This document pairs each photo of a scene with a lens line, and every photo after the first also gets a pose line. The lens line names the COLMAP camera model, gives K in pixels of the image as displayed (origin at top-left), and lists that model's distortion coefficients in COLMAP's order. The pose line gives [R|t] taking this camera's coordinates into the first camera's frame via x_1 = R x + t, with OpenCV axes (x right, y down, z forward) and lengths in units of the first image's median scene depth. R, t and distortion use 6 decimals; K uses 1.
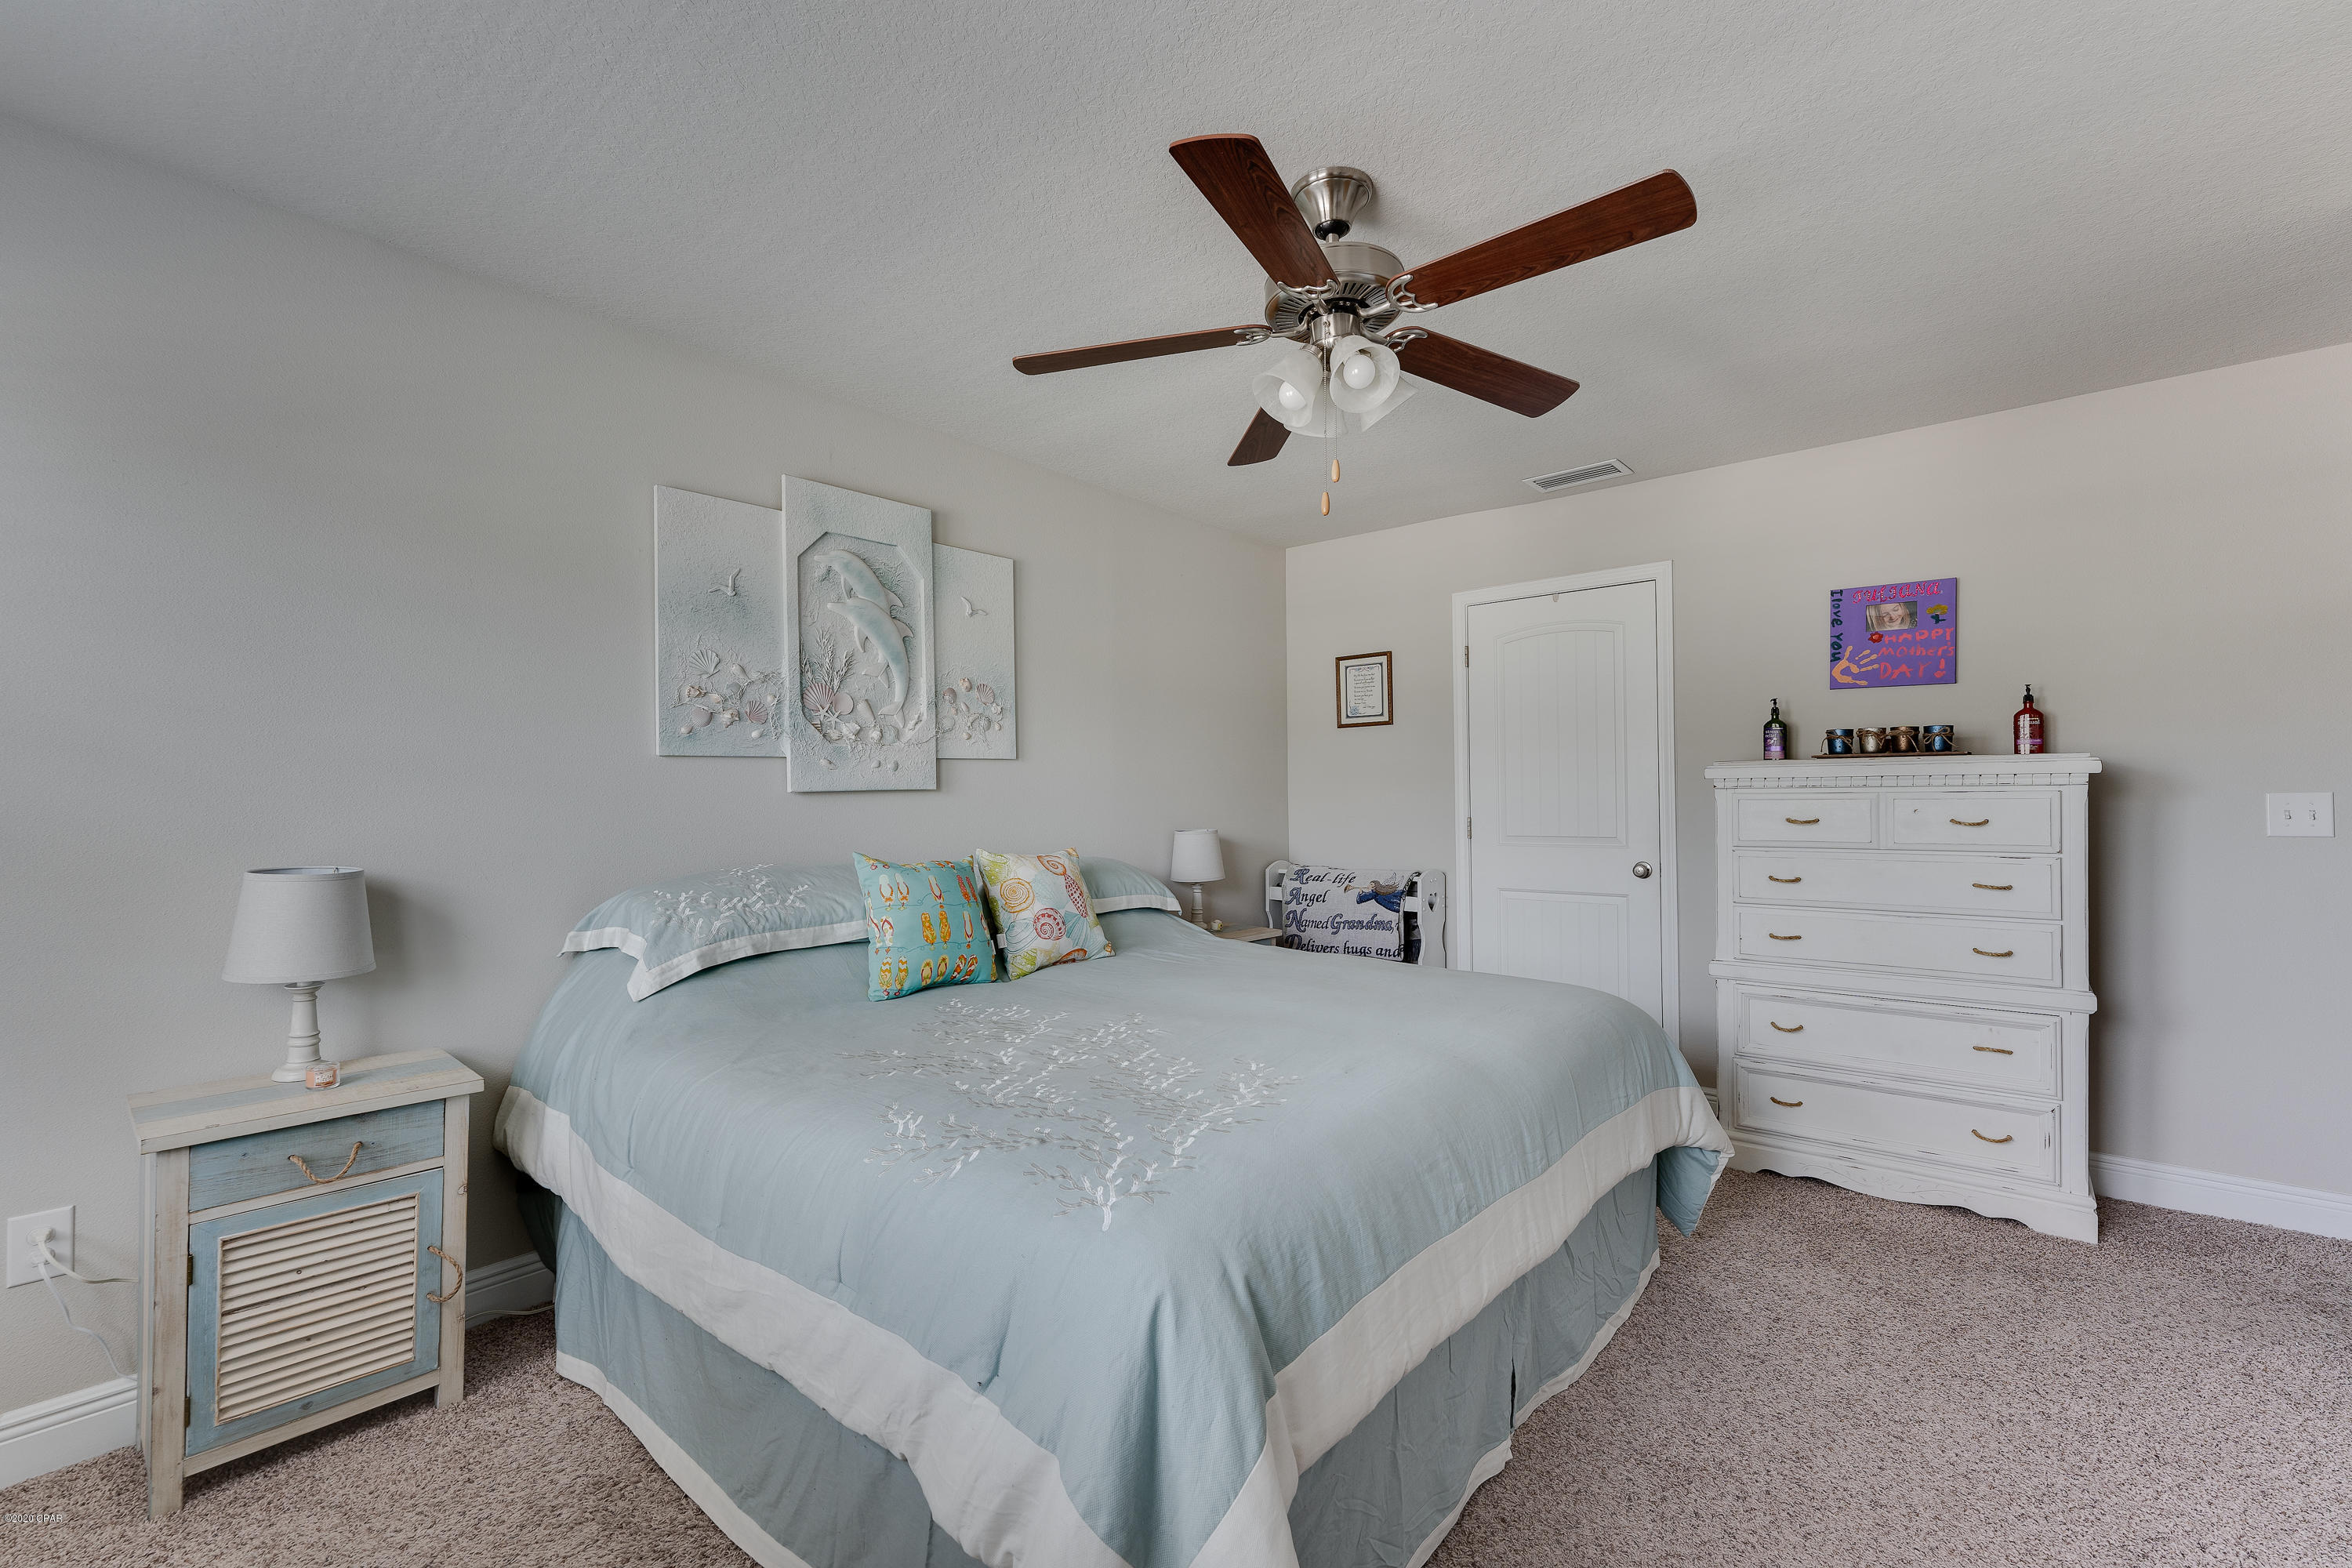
lens RADIAL K [[970.4, 0, 1181.3], [0, 970.4, 792.7], [0, 0, 1]] dist [-0.000415, -0.000058]
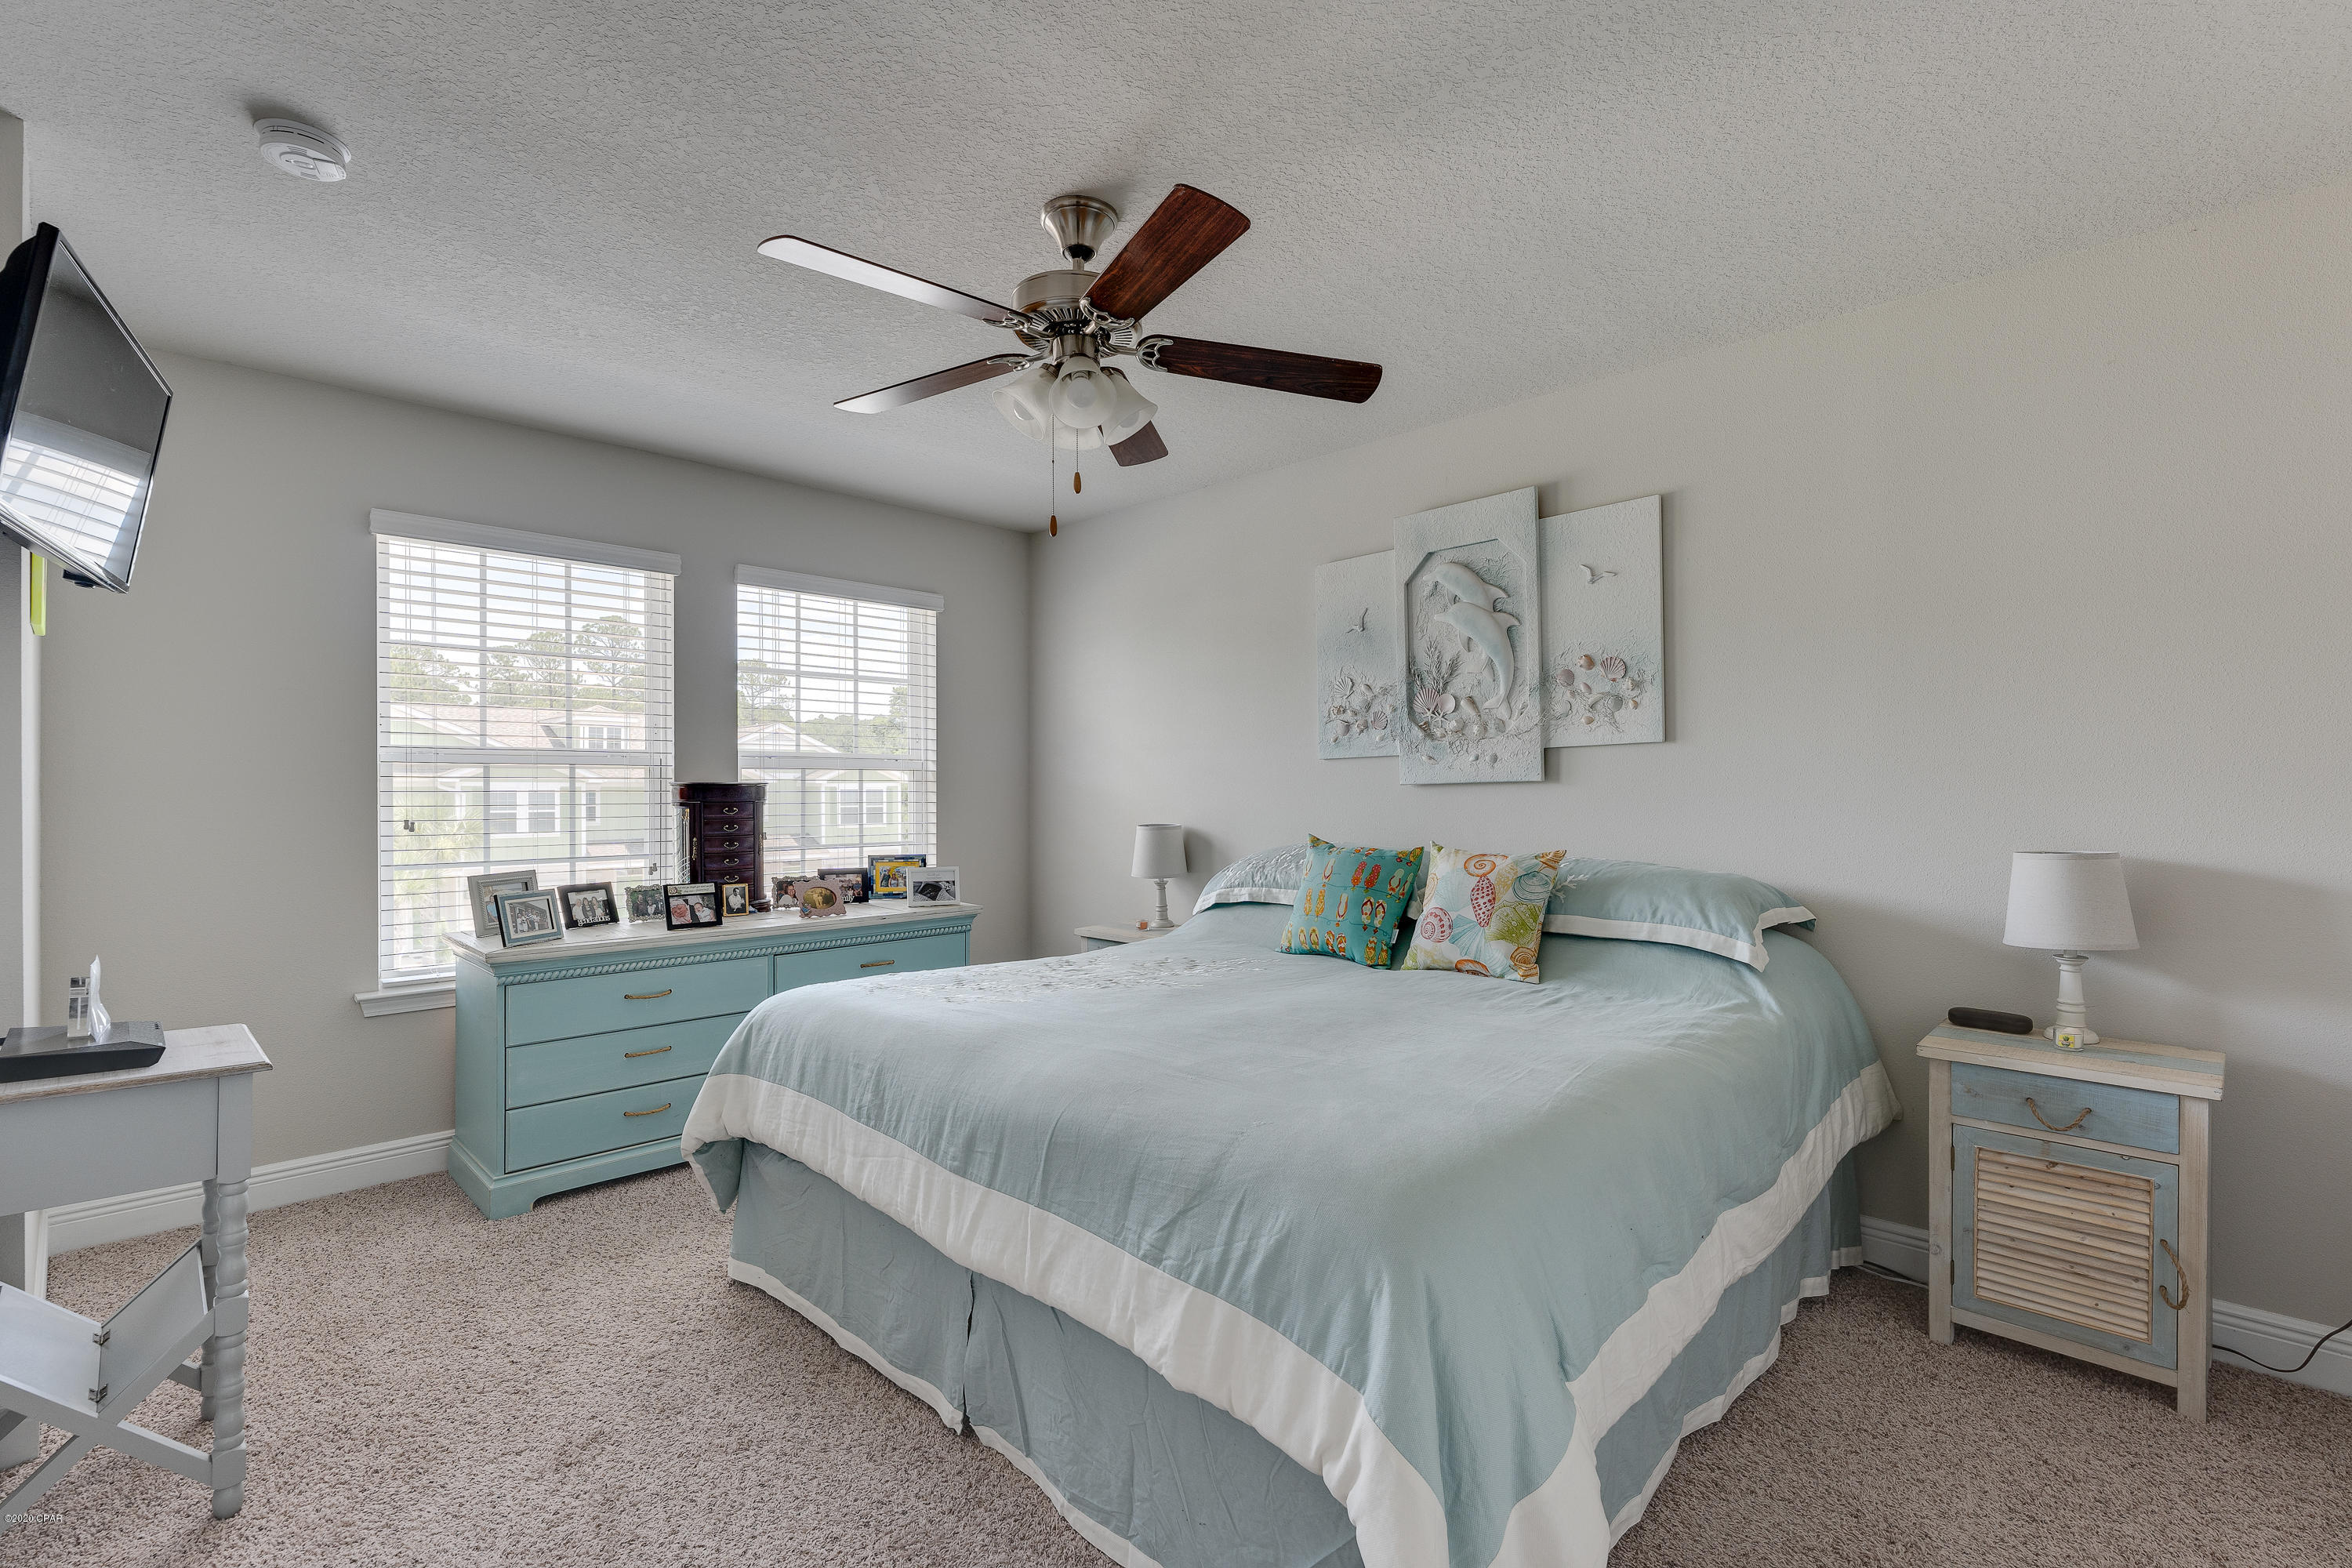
lens RADIAL K [[1049.7, 0, 1180.4], [0, 1049.7, 784.1], [0, 0, 1]] dist [0.000204, -0.000438]
pose [[-0.051902, -0.003747, -0.998645, 0.814752], [0.005606, 0.999976, -0.004043, 0.001779], [0.998636, -0.005808, -0.051880, 0.734791]]
